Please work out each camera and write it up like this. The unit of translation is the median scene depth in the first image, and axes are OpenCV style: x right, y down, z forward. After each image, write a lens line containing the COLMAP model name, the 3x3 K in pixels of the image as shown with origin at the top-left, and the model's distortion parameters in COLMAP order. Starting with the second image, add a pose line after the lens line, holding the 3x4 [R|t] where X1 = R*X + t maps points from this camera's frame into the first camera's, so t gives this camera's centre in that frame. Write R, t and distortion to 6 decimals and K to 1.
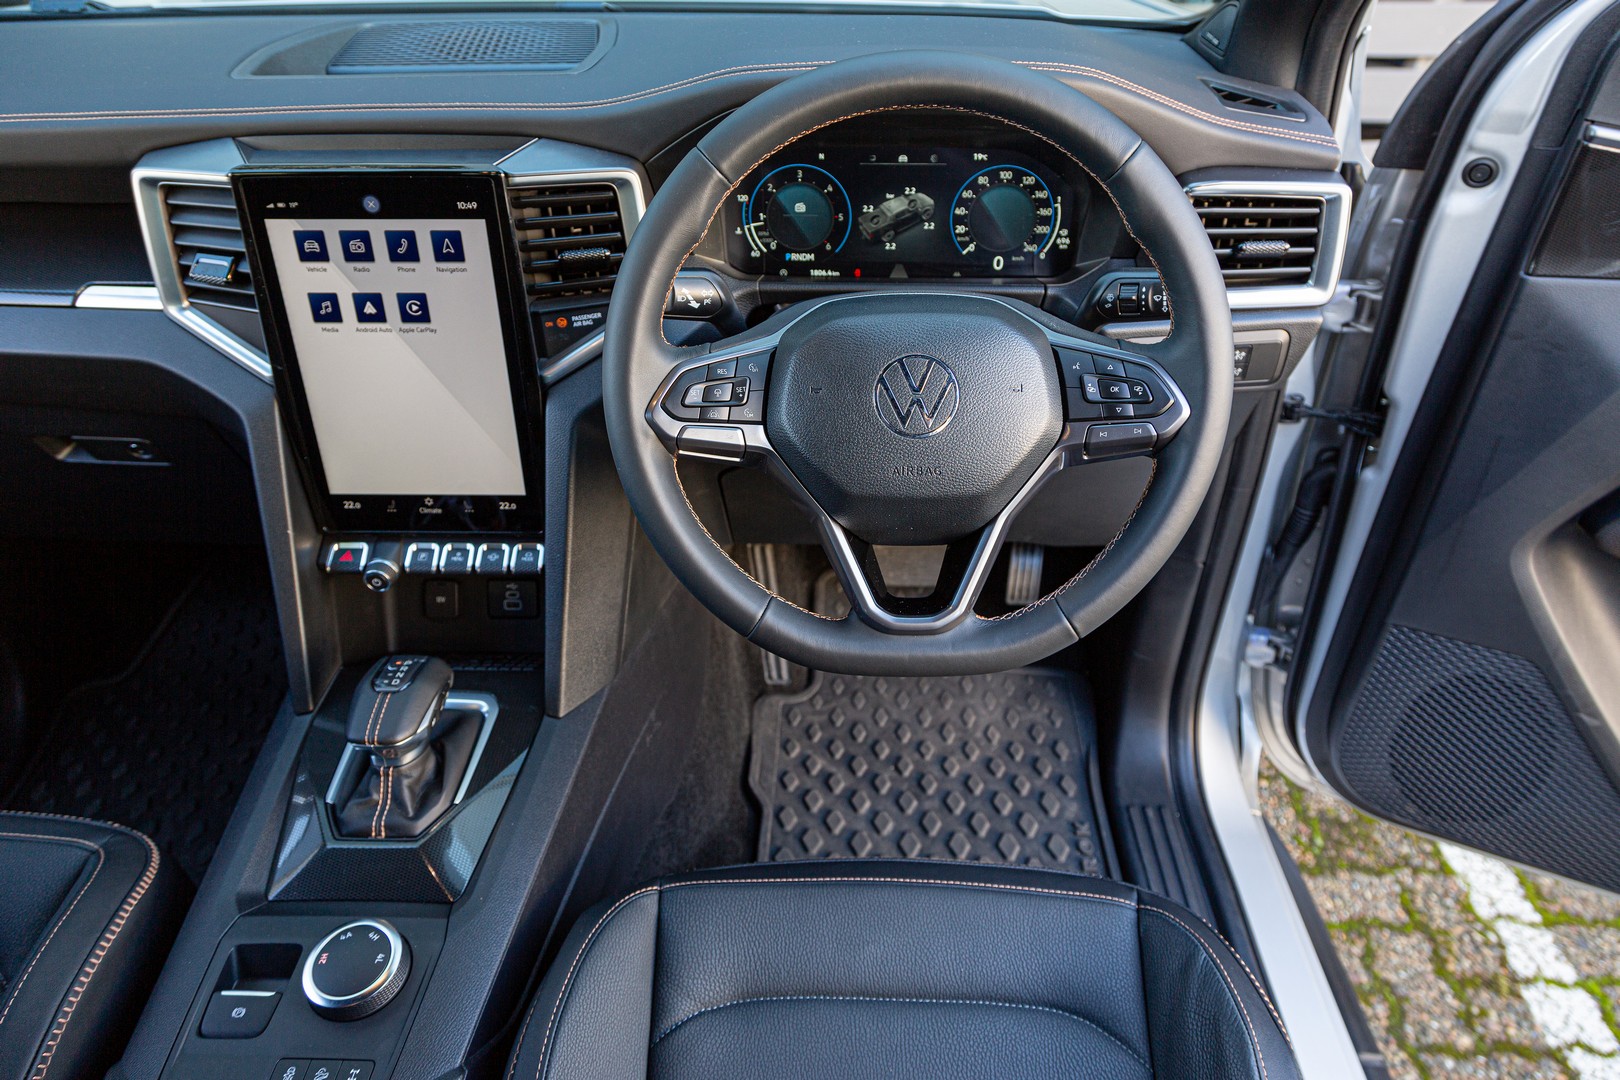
lens RADIAL K [[1067.0, 0, 823.0], [0, 1067.0, 544.9], [0, 0, 1]] dist [0.008424, 0.000764]
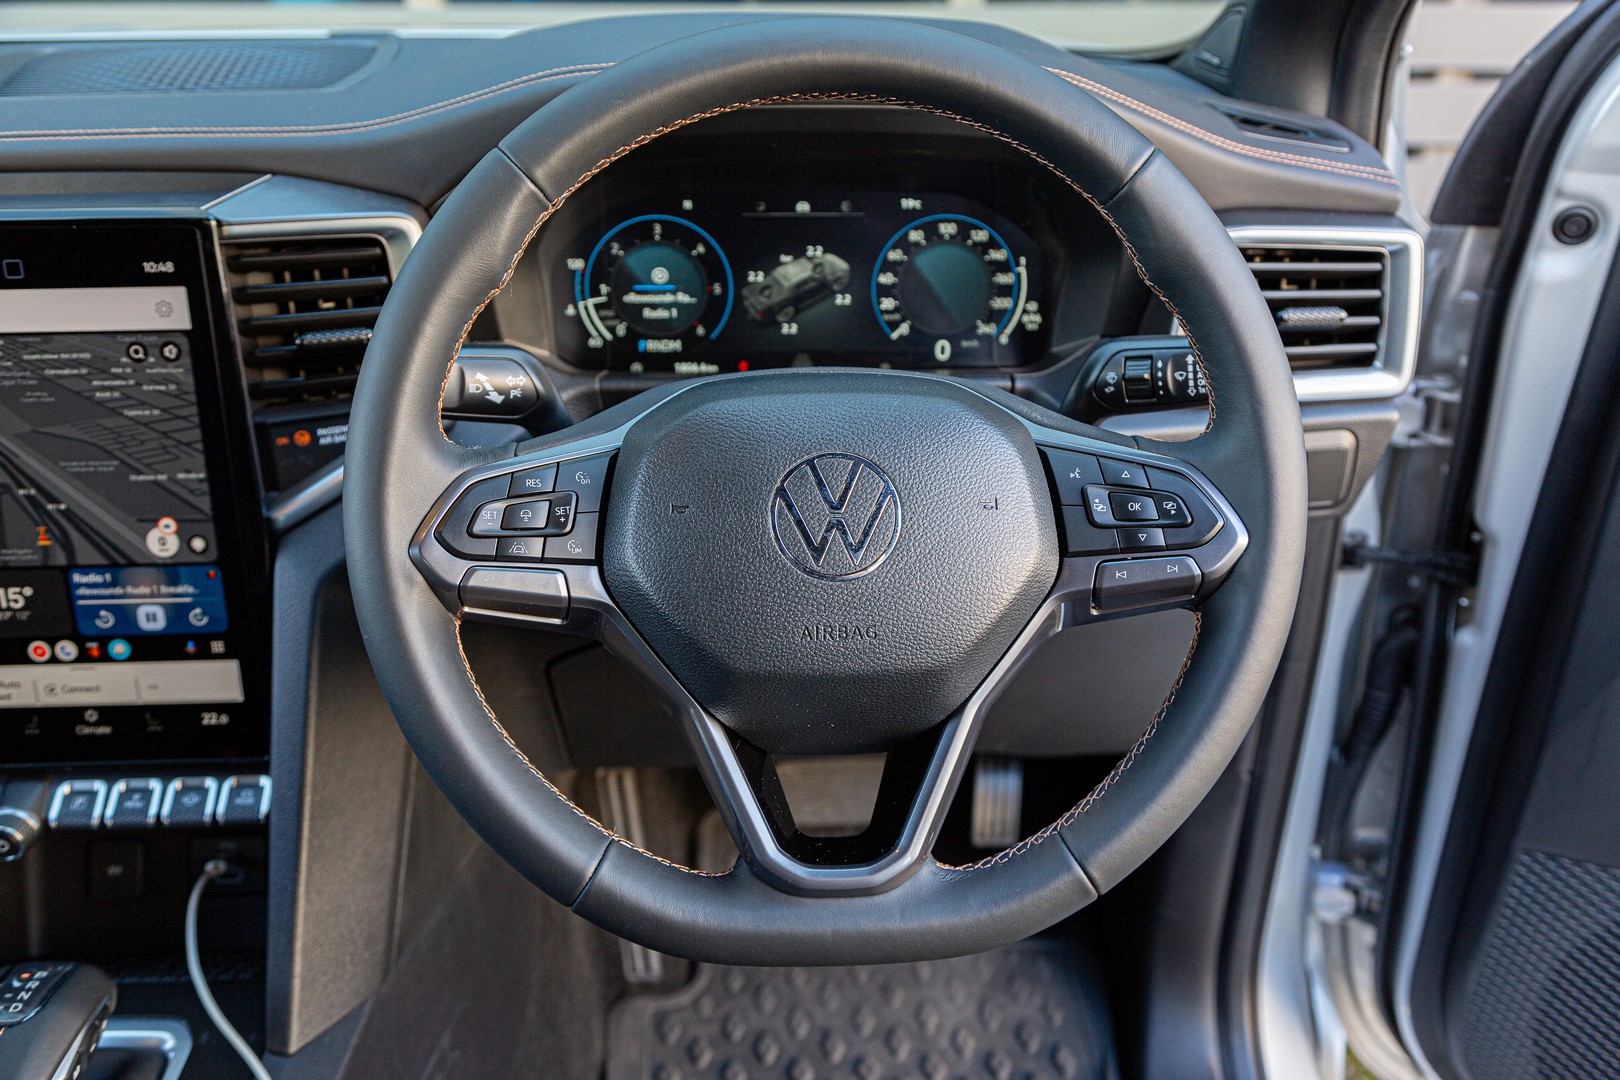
lens RADIAL K [[1442.0, 0, 809.5], [0, 1442.0, 539.9], [0, 0, 1]] dist [-0.029886, 0.024602]
pose [[0.997017, -0.025333, 0.072910, 0.004126], [0.036760, 0.986442, -0.159939, 0.009165], [-0.067870, 0.162142, 0.984431, 0.098198]]
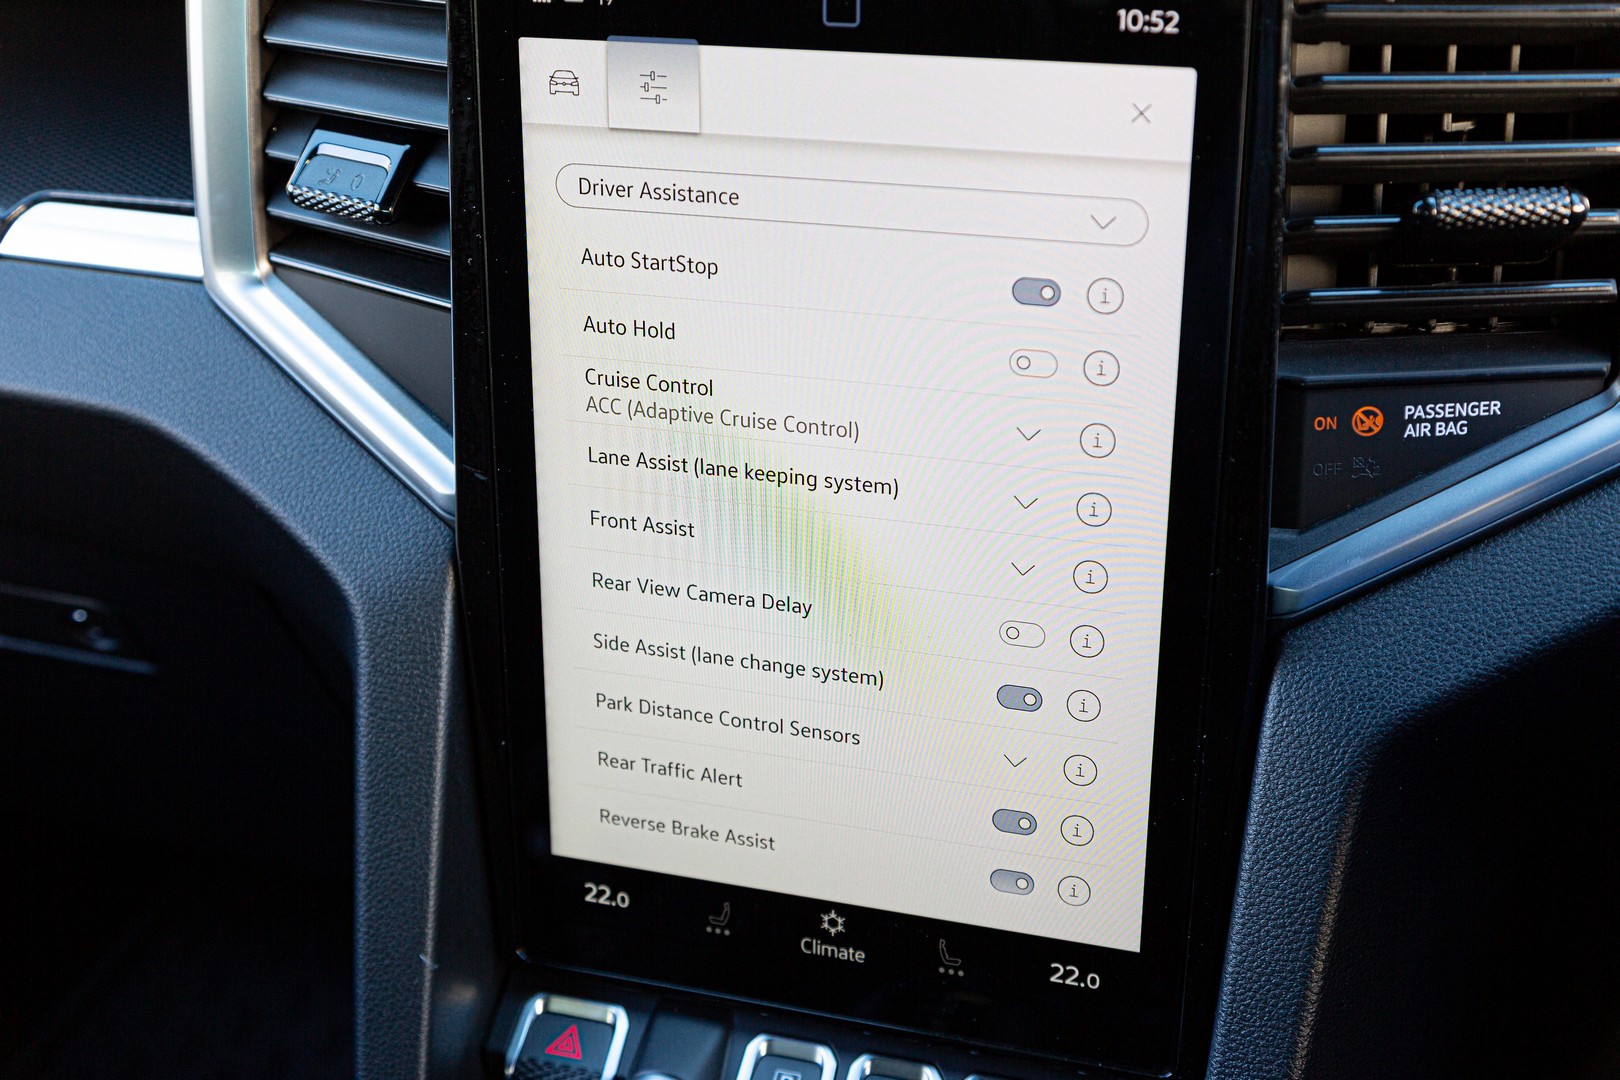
lens RADIAL K [[2202.9, 0, 800.9], [0, 2202.9, 529.2], [0, 0, 1]] dist [-0.037127, 0.000000]
pose [[0.956246, 0.107052, -0.272274, -0.210907], [-0.139482, 0.984891, -0.102635, -0.087145], [0.257173, 0.136122, 0.956730, 0.351224]]
